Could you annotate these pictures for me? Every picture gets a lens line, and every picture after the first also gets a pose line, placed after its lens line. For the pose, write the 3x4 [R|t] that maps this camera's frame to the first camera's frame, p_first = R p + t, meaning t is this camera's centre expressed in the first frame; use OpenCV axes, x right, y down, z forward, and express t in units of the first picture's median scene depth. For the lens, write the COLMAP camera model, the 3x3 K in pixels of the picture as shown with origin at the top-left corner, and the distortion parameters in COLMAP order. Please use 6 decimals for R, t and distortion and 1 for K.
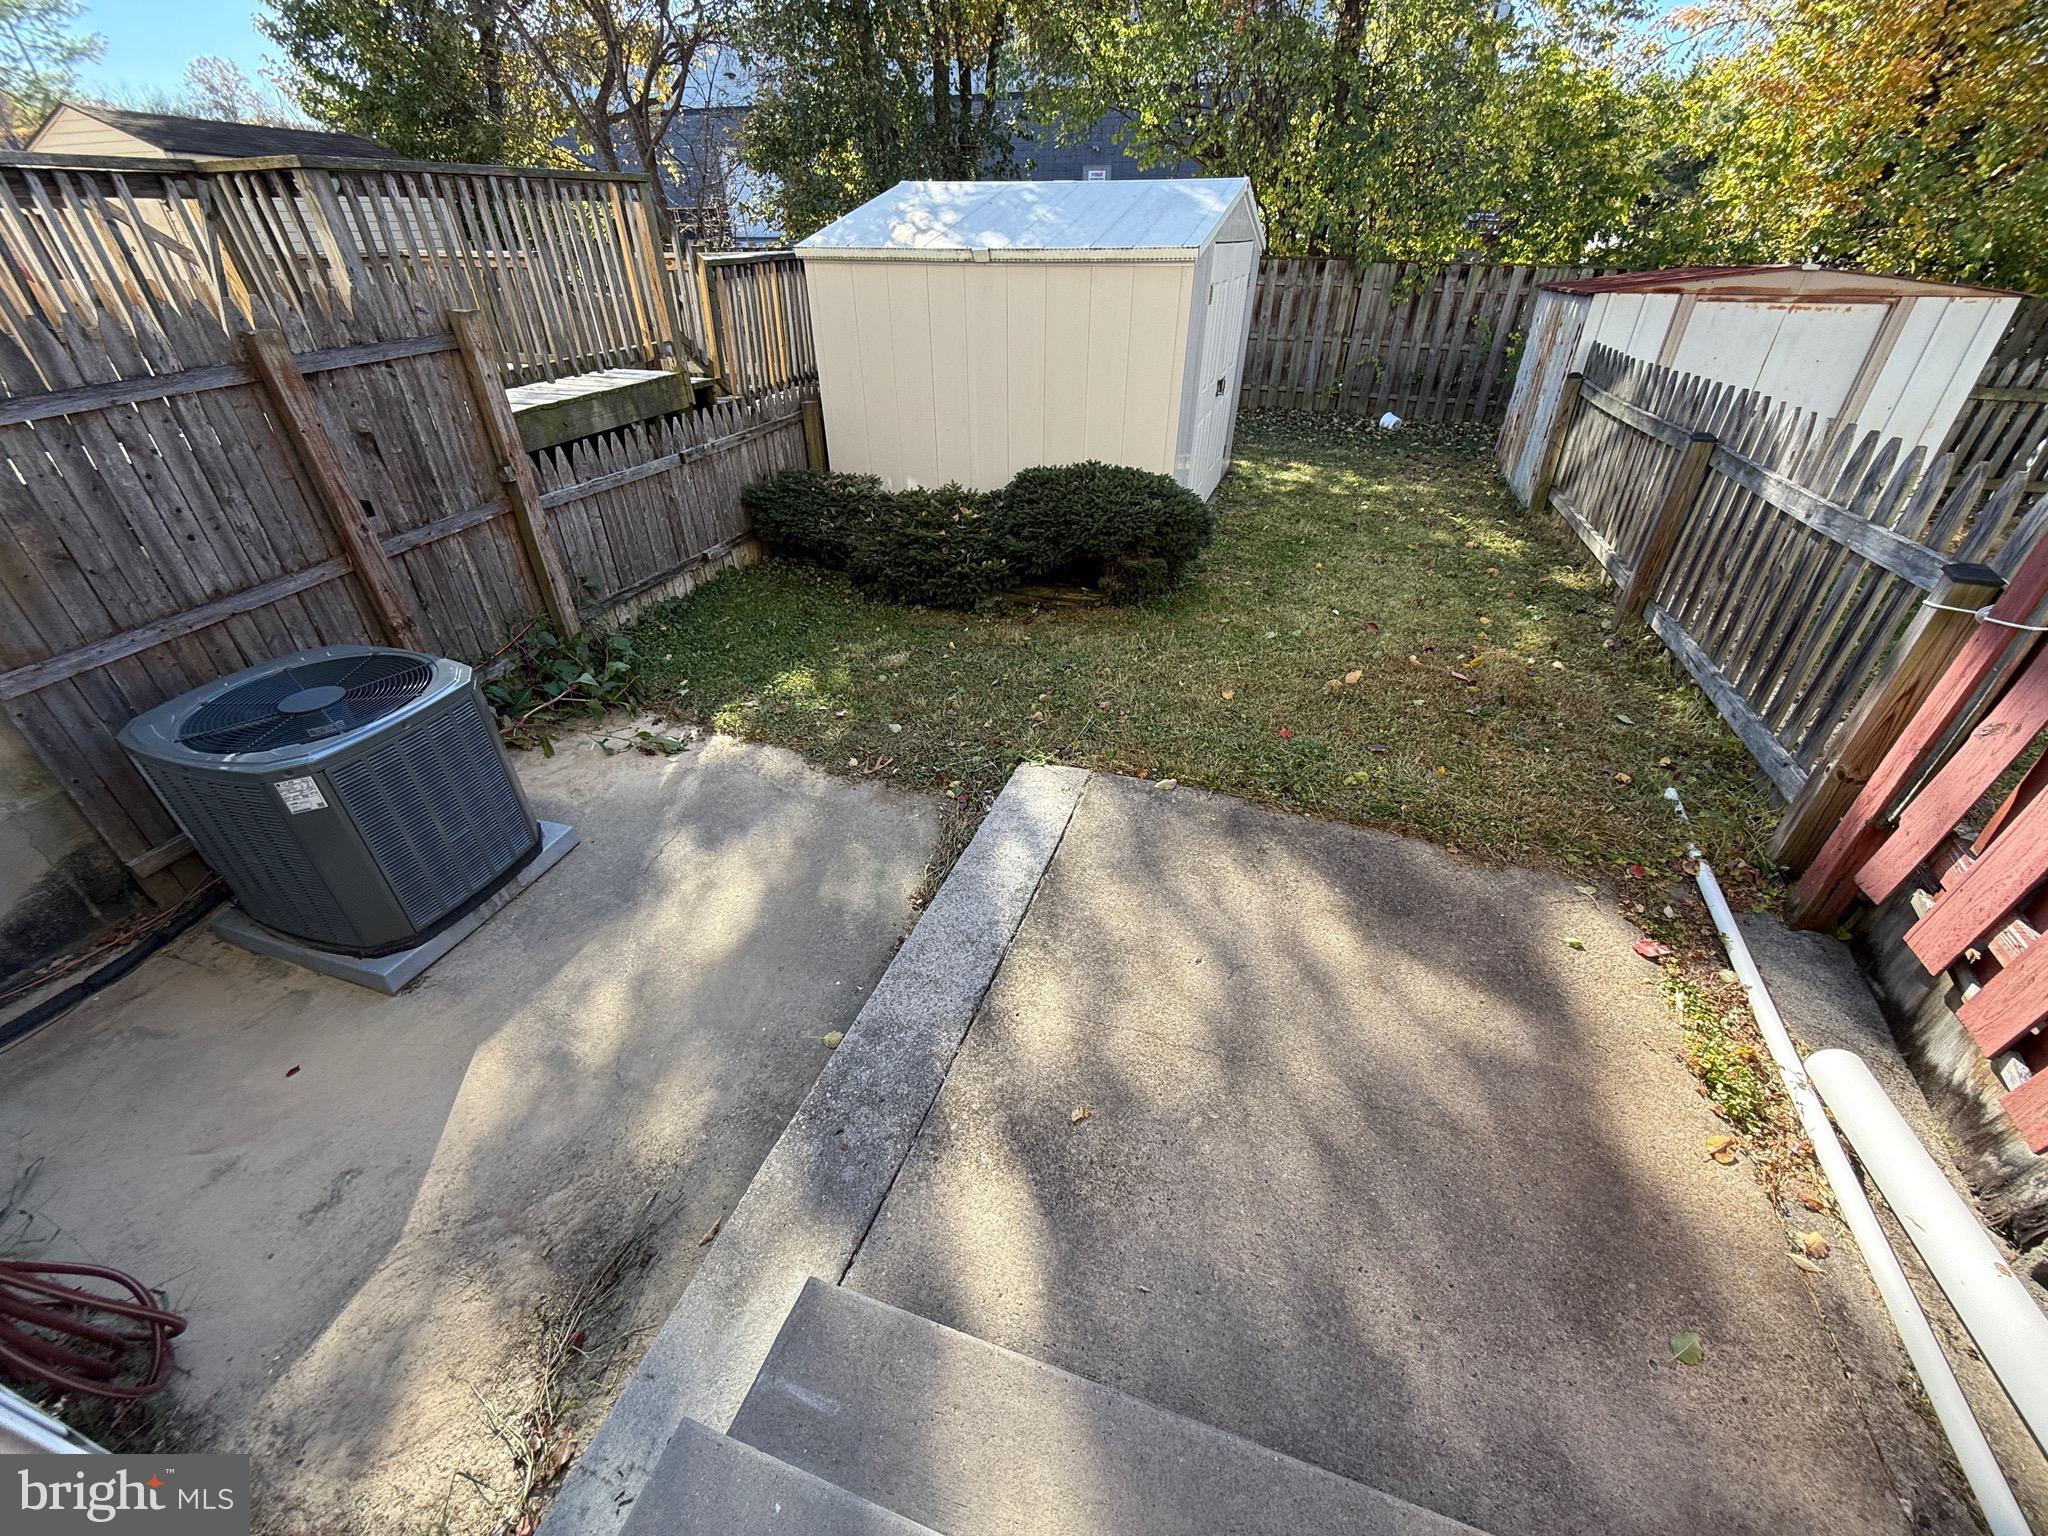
lens RADIAL K [[815.5, 0, 1024.7], [0, 815.5, 774.8], [0, 0, 1]] dist [-0.002606, 0.000659]
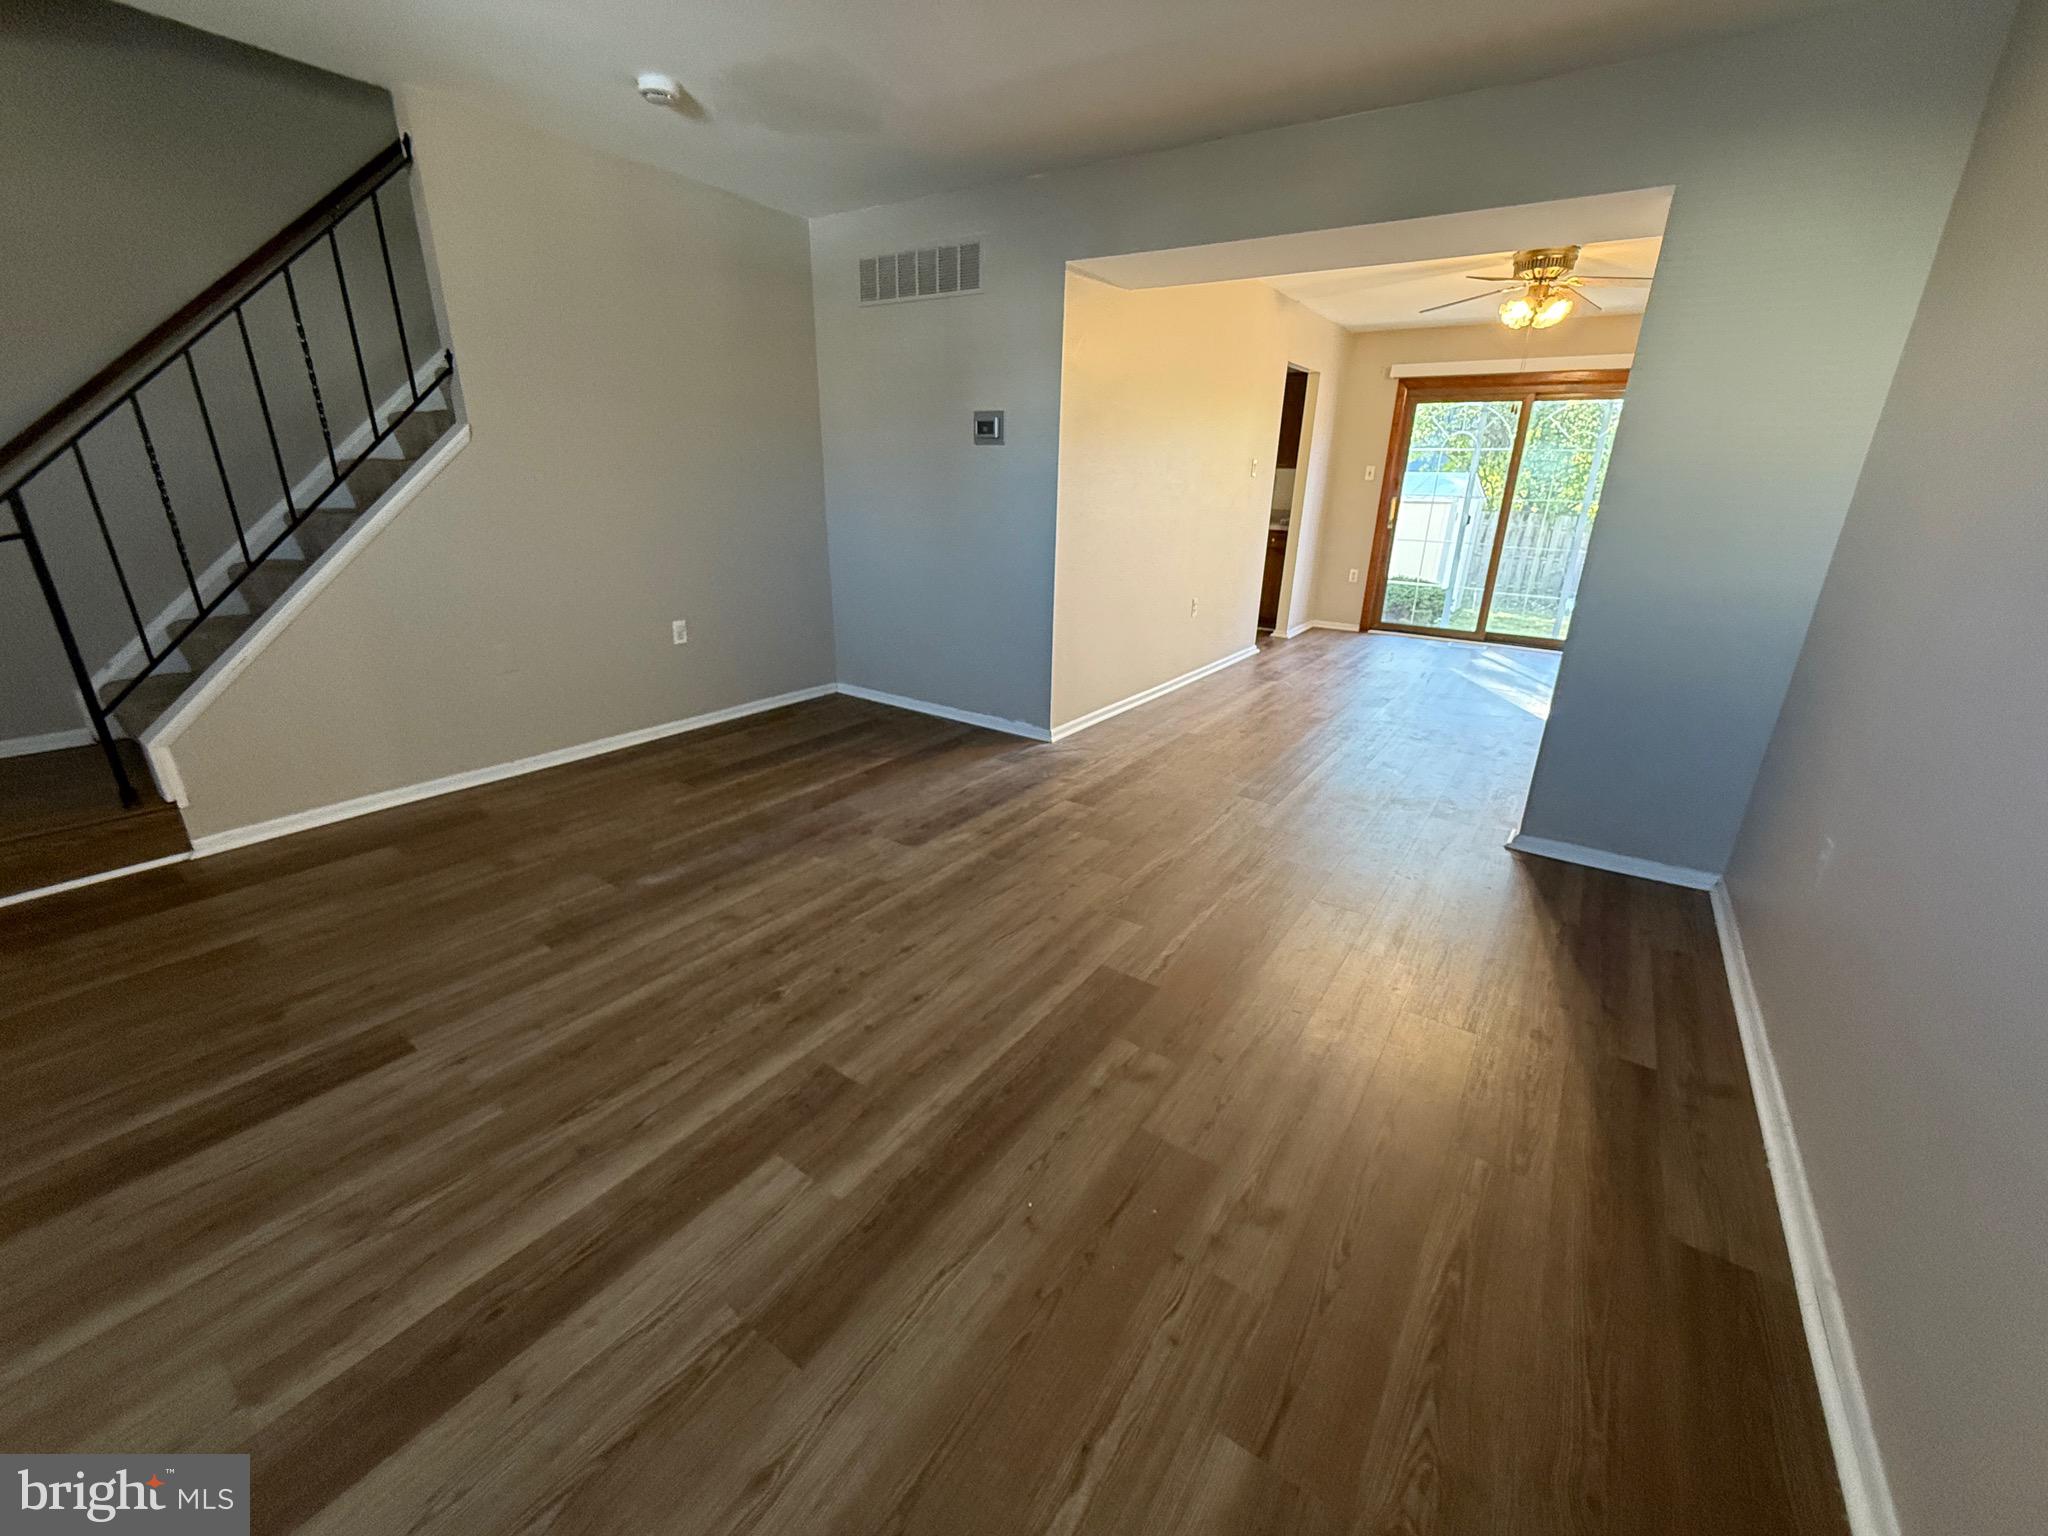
lens RADIAL K [[815.5, 0, 1033.3], [0, 815.5, 767.8], [0, 0, 1]] dist [-0.002606, 0.000659]
pose [[0.966184, 0.120596, -0.227914, -0.301270], [-0.173486, 0.957944, -0.228575, 0.790261], [0.190764, 0.260385, 0.946472, -1.172875]]
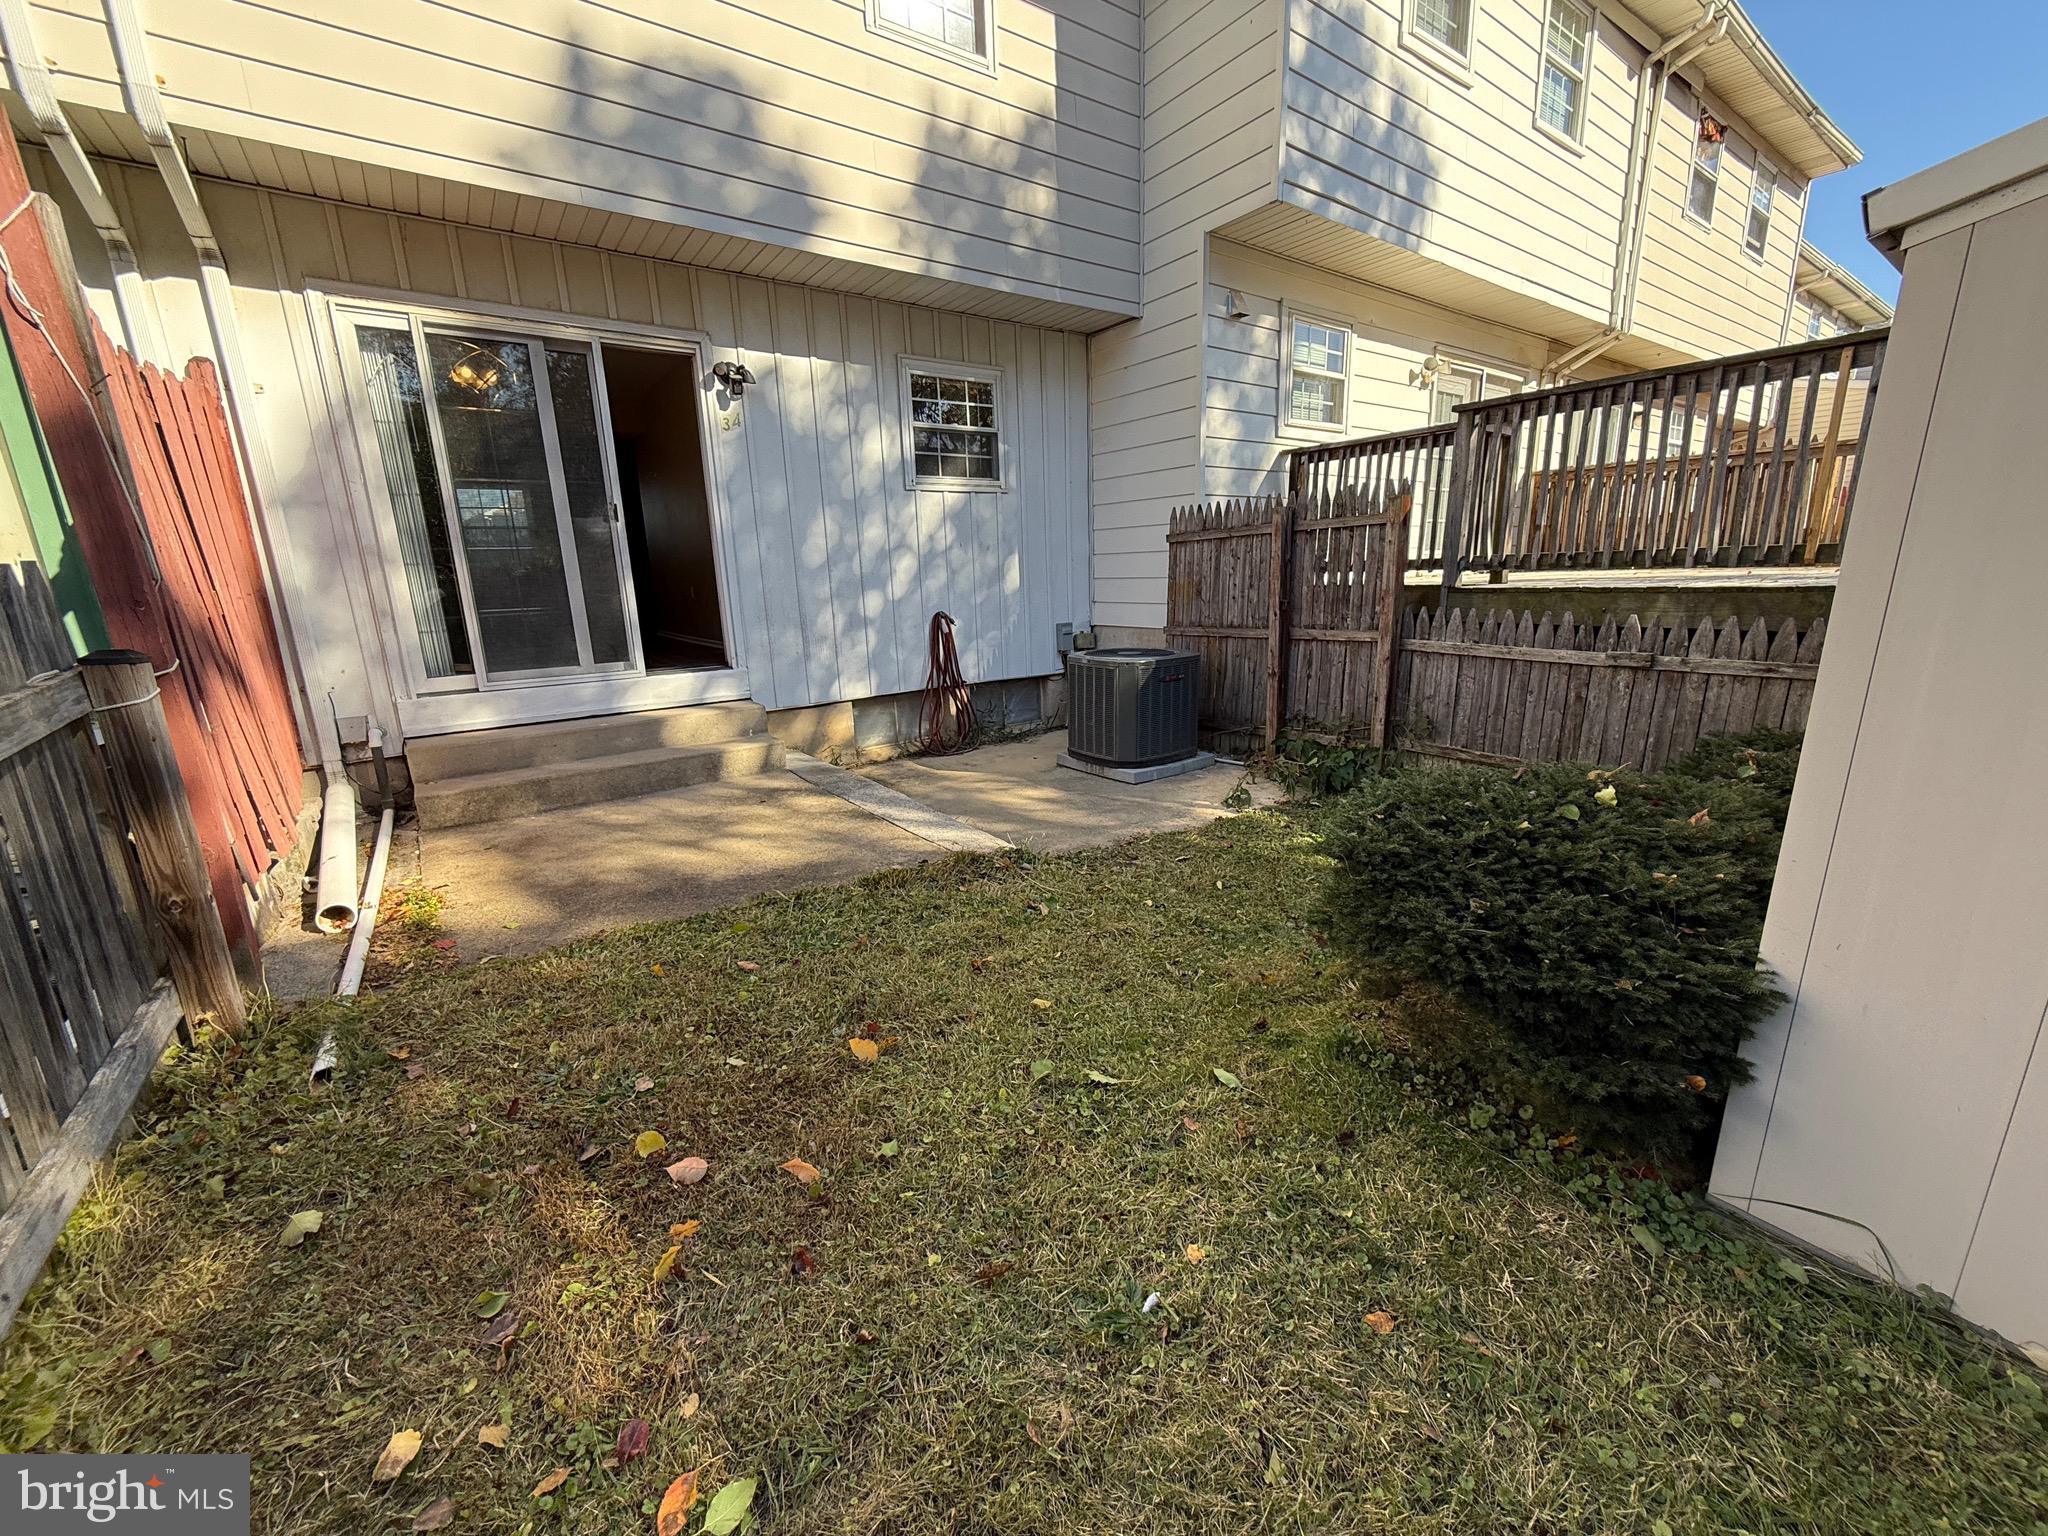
lens RADIAL K [[815.5, 0, 1027.6], [0, 815.5, 770.3], [0, 0, 1]] dist [-0.002606, 0.000659]
pose [[-0.571634, 0.220749, -0.790256, 0.557401], [-0.431326, 0.738471, 0.518284, -0.444173], [0.697992, 0.637127, -0.326921, 0.864413]]
